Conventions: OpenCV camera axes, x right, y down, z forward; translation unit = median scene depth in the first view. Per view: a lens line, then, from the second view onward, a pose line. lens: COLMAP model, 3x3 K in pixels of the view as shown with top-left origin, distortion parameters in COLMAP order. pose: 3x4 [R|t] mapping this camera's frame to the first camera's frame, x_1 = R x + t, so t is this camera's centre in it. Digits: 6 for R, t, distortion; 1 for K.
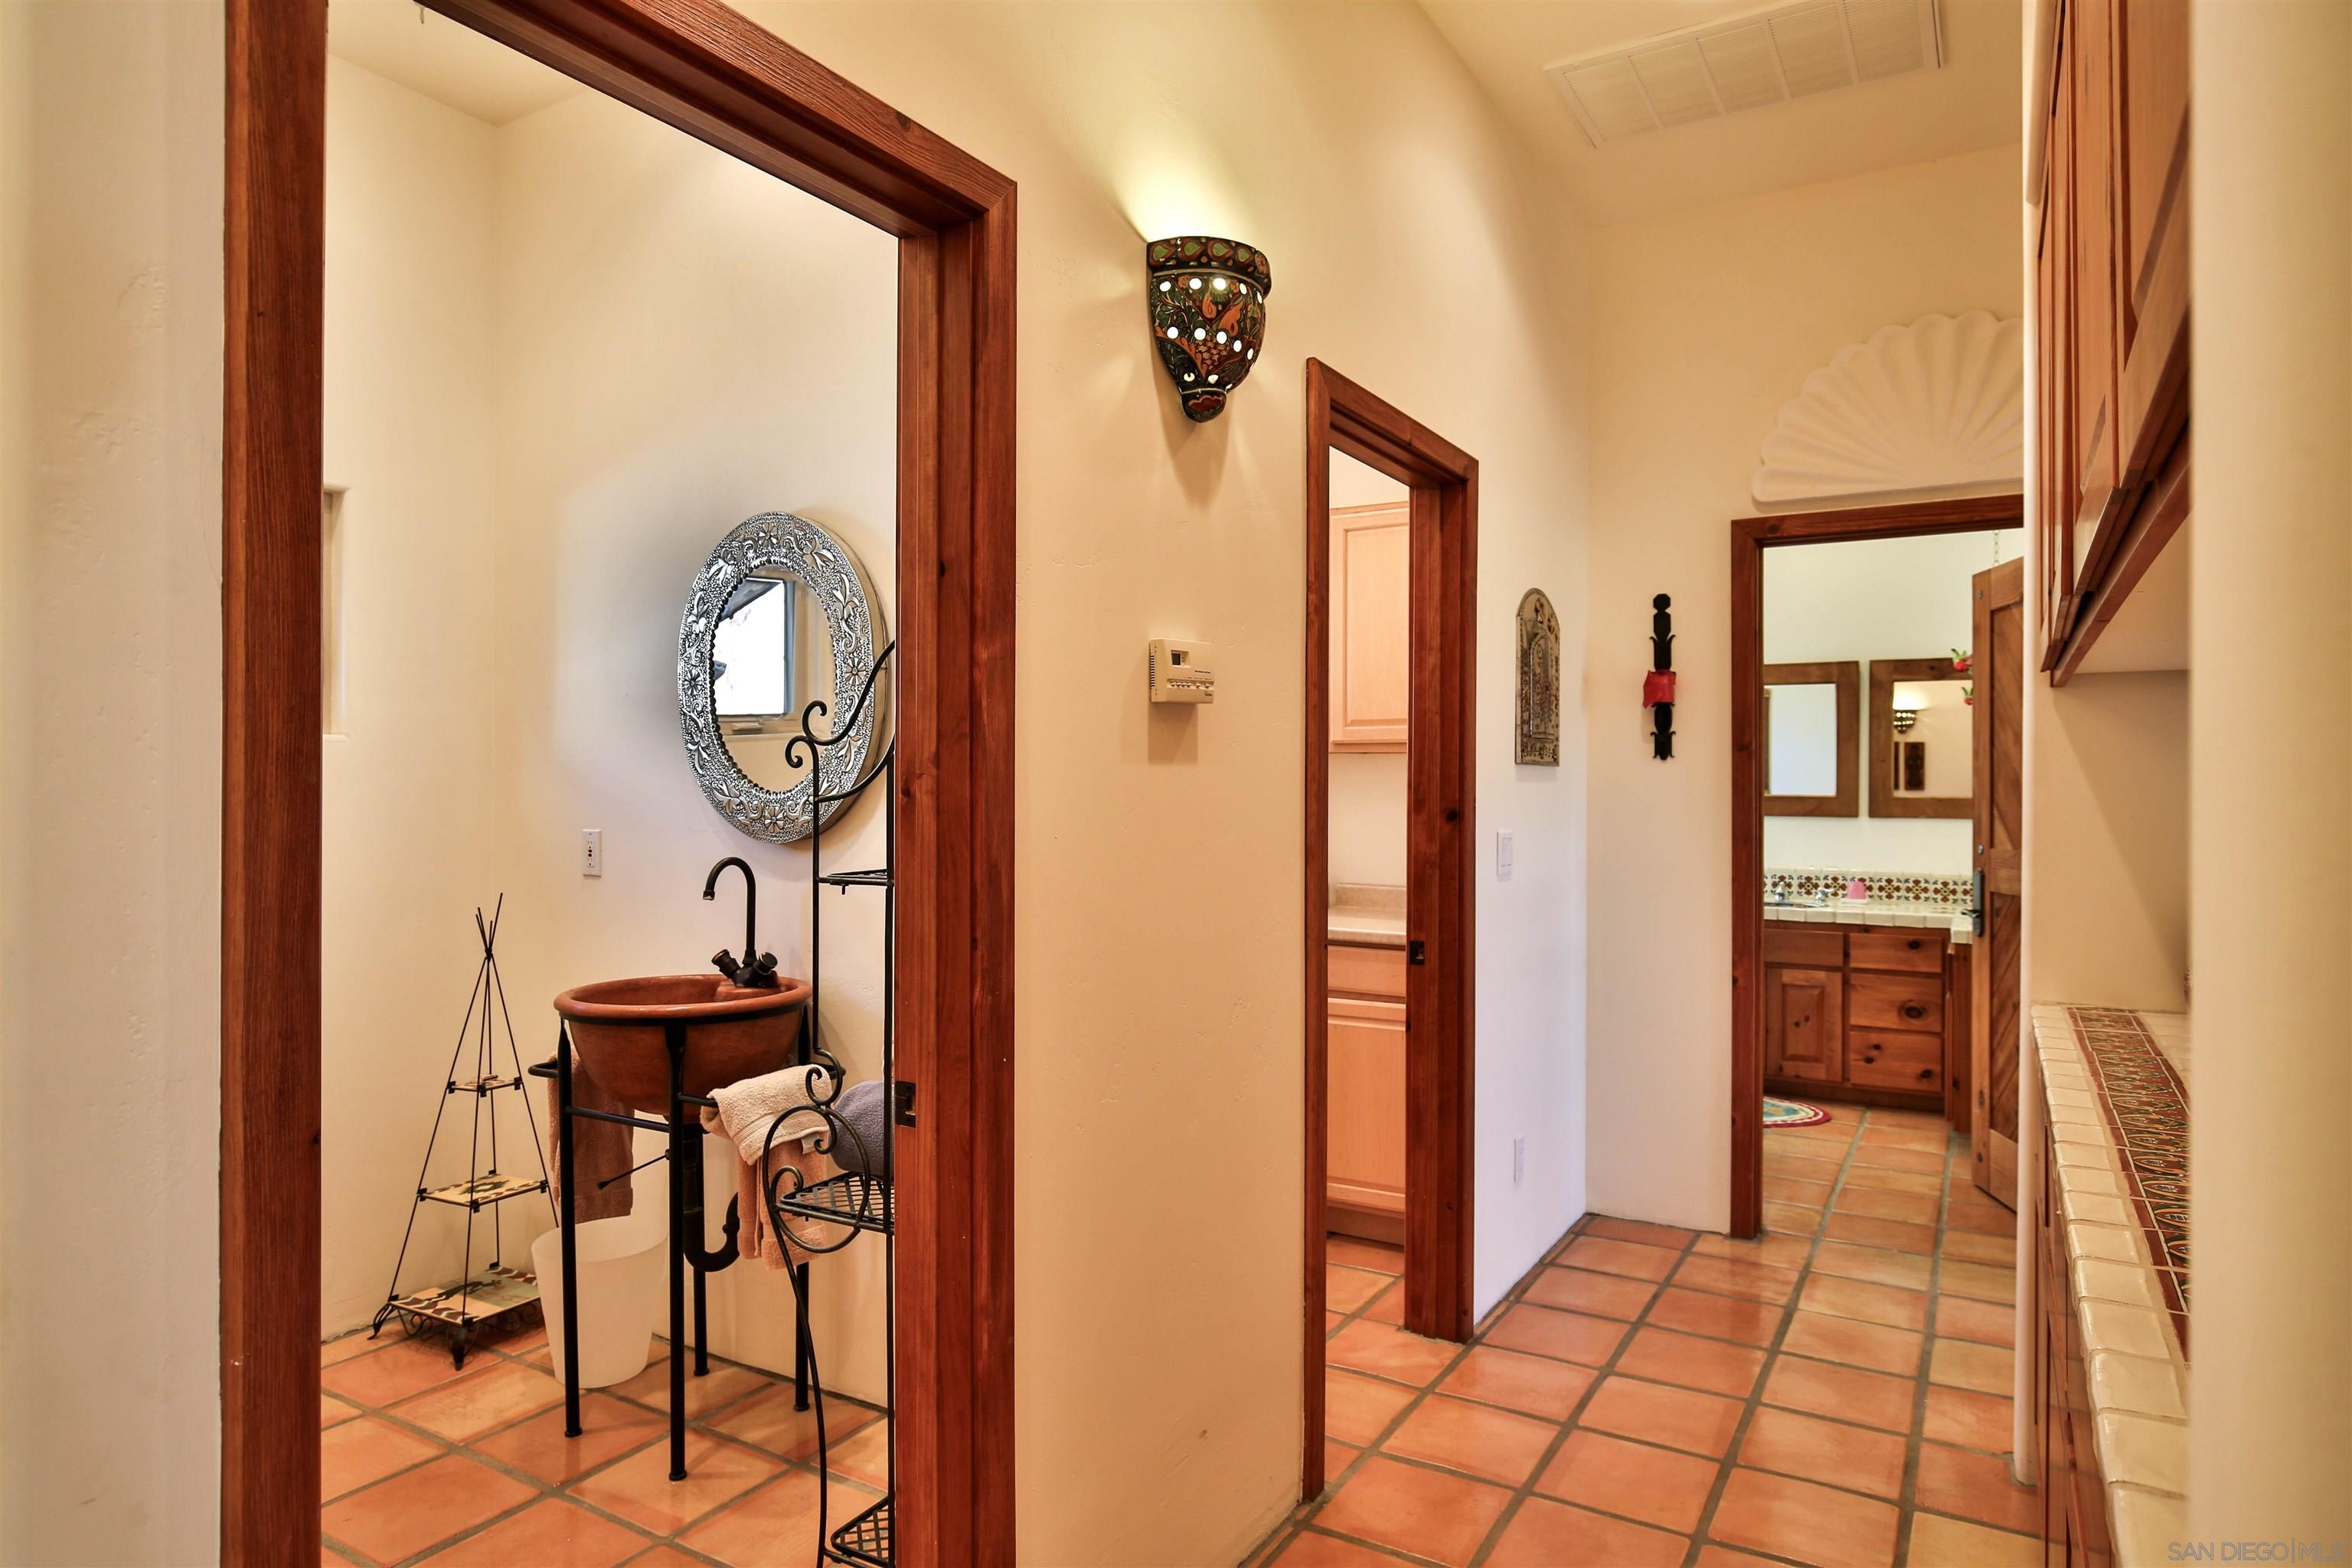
lens RADIAL K [[1401.8, 0, 1173.0], [0, 1401.8, 779.5], [0, 0, 1]] dist [-0.000338, -0.000009]
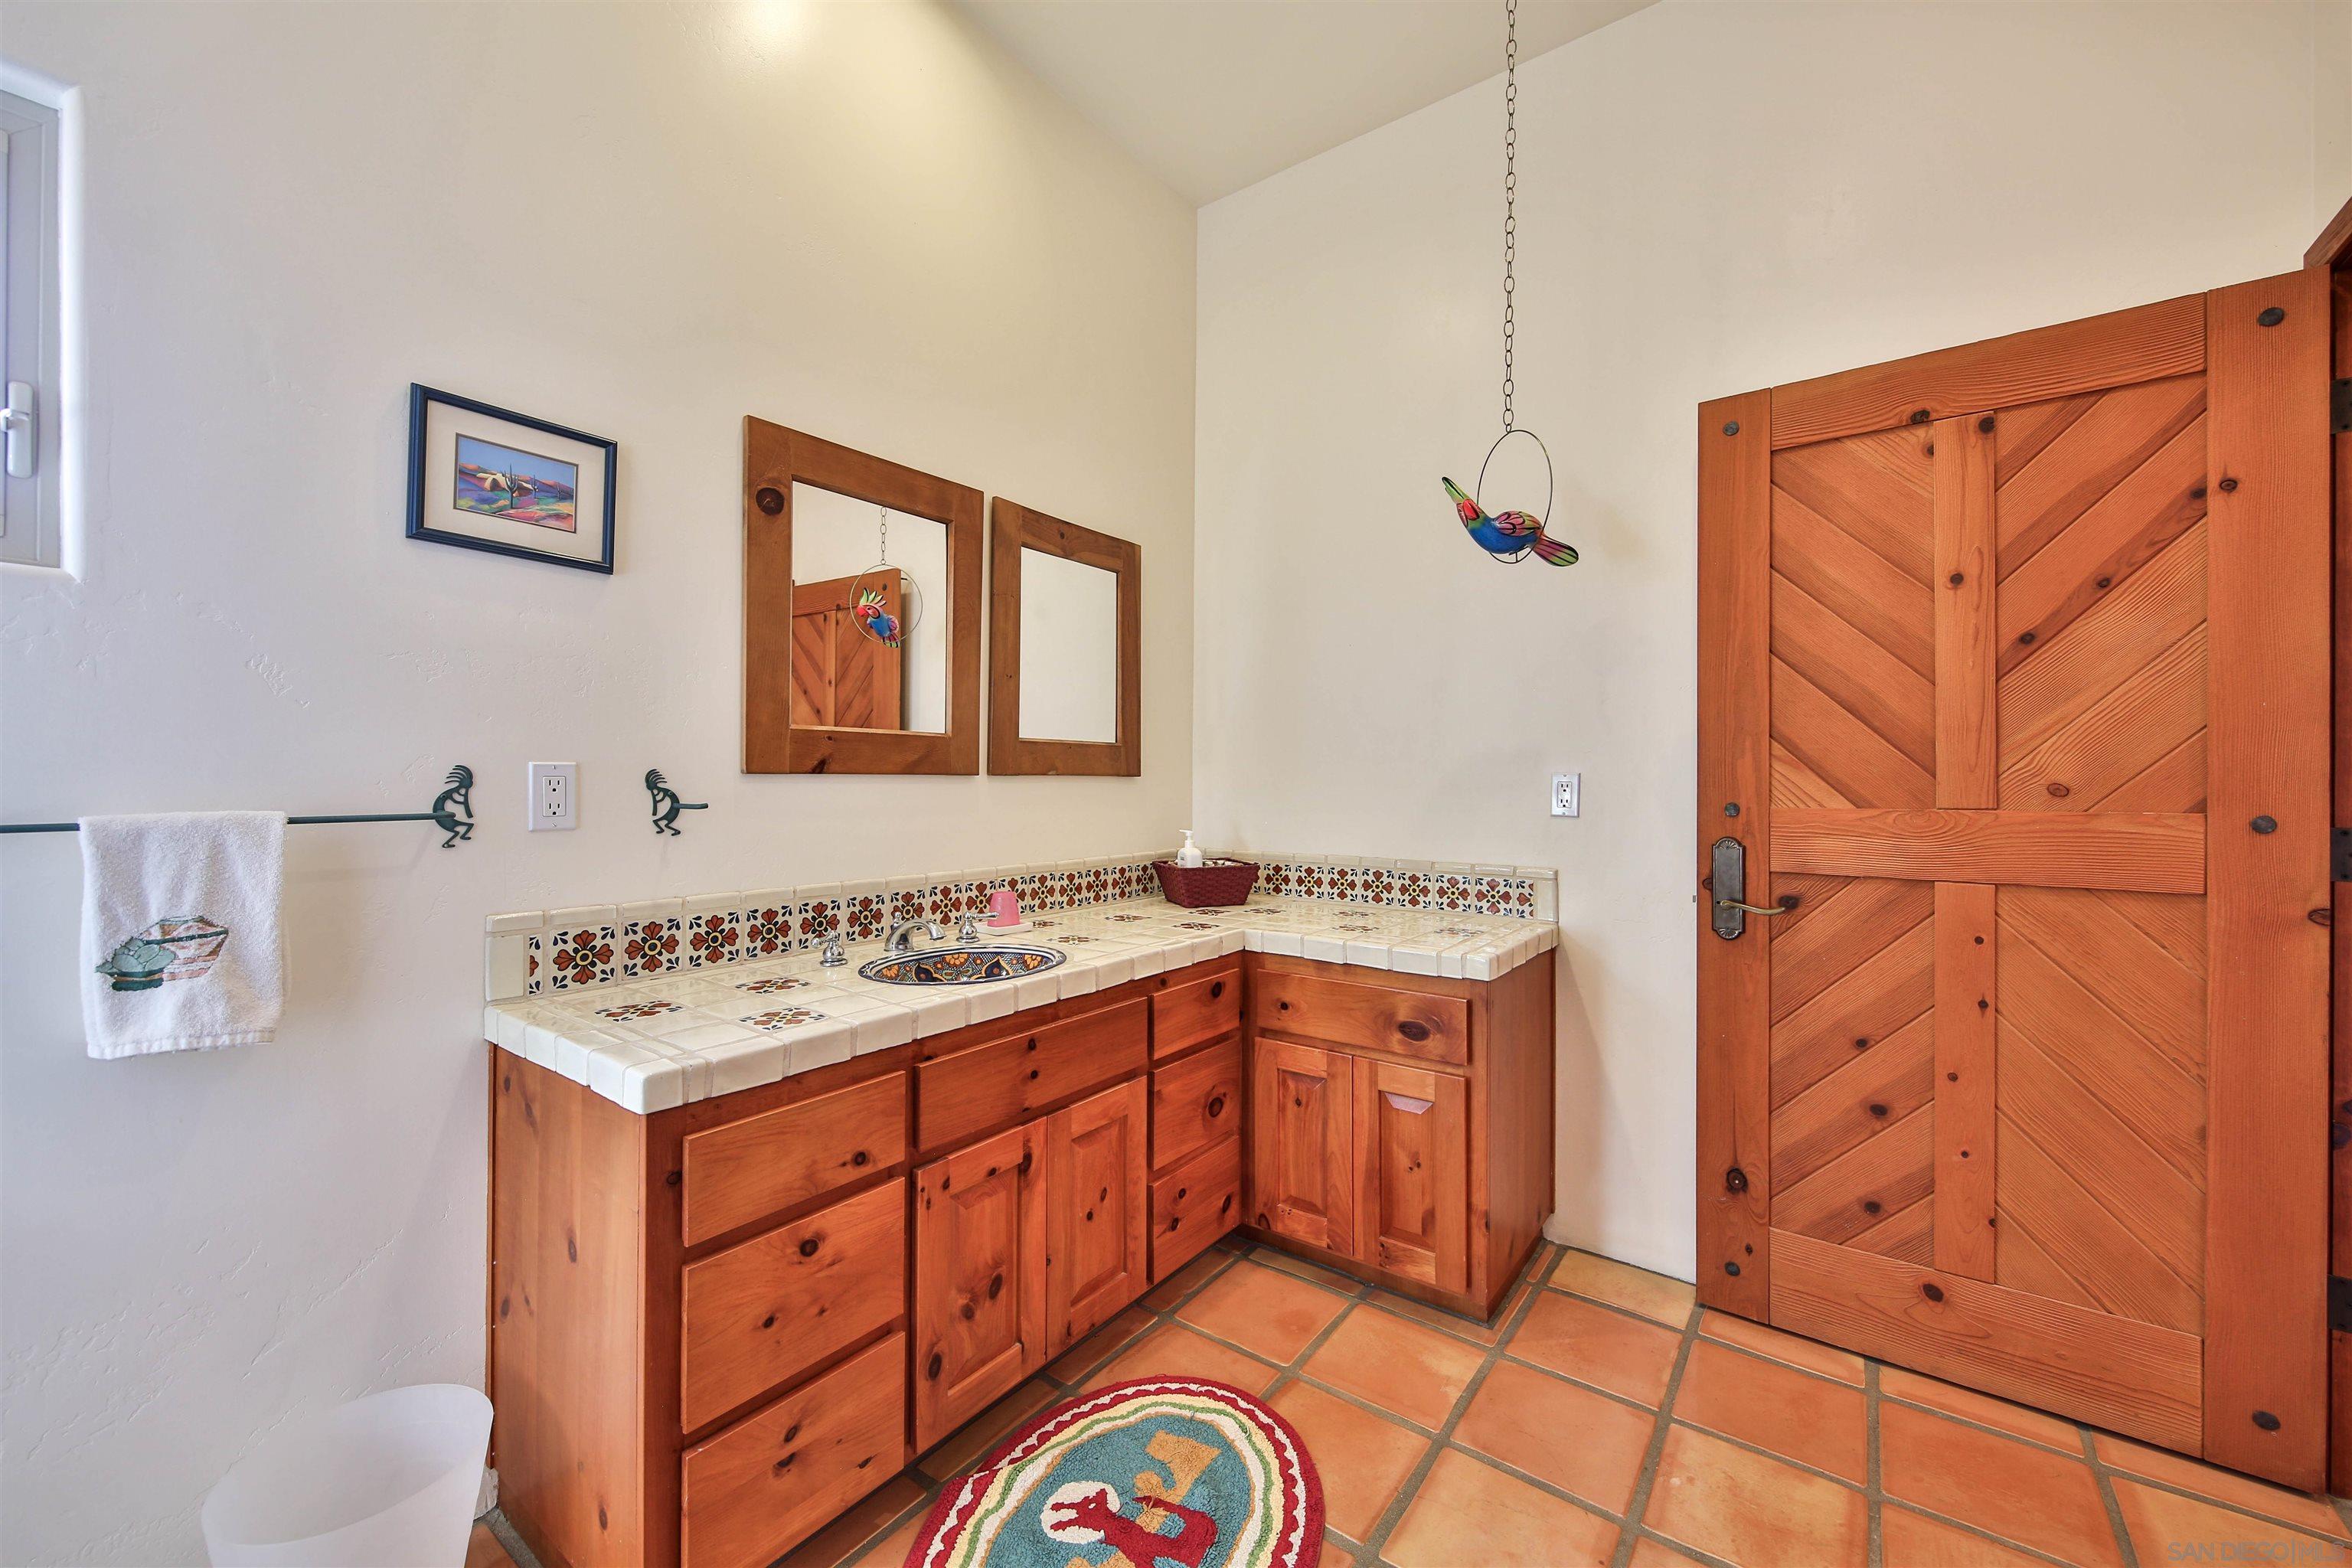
lens RADIAL K [[909.7, 0, 1171.8], [0, 909.7, 782.5], [0, 0, 1]] dist [-0.002119, -0.000029]
pose [[0.114232, -0.003638, 0.993447, 0.154459], [0.007209, 0.999970, 0.002833, 0.031568], [-0.993428, 0.006838, 0.114255, 0.957959]]
